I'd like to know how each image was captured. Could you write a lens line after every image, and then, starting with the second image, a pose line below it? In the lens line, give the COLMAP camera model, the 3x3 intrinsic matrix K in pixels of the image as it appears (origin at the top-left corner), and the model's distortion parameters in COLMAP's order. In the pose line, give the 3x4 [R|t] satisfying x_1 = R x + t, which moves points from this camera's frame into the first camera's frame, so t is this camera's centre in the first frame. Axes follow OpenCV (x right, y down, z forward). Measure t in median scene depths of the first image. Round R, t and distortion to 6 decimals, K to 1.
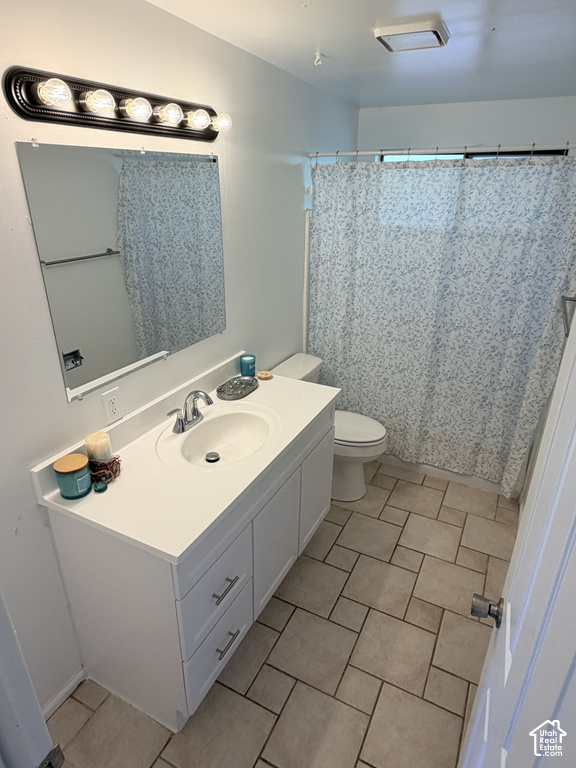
lens RADIAL K [[462.1, 0, 290.4], [0, 462.1, 381.0], [0, 0, 1]] dist [0.000226, -0.003026]
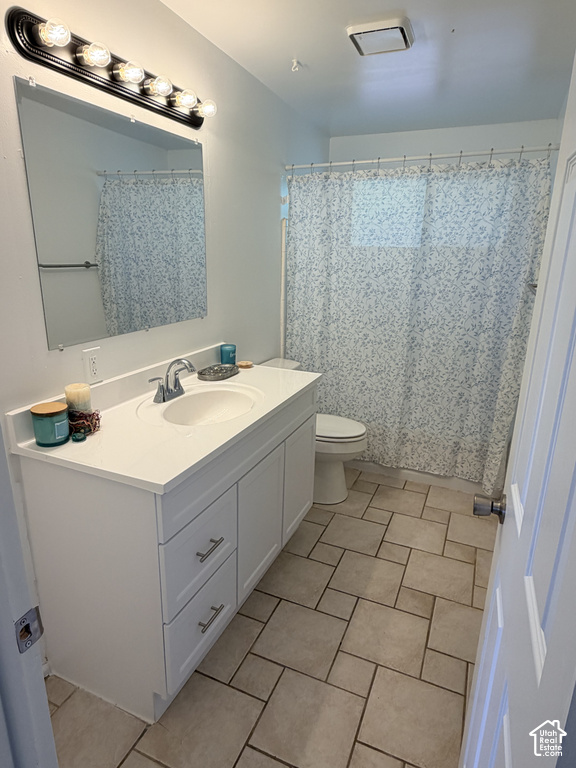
lens RADIAL K [[462.1, 0, 285.9], [0, 462.1, 382.7], [0, 0, 1]] dist [0.000226, -0.003026]
pose [[0.998437, -0.007482, 0.055395, -0.023842], [0.014375, 0.992039, -0.125104, 0.155633], [-0.054018, 0.125705, 0.990596, 0.012255]]
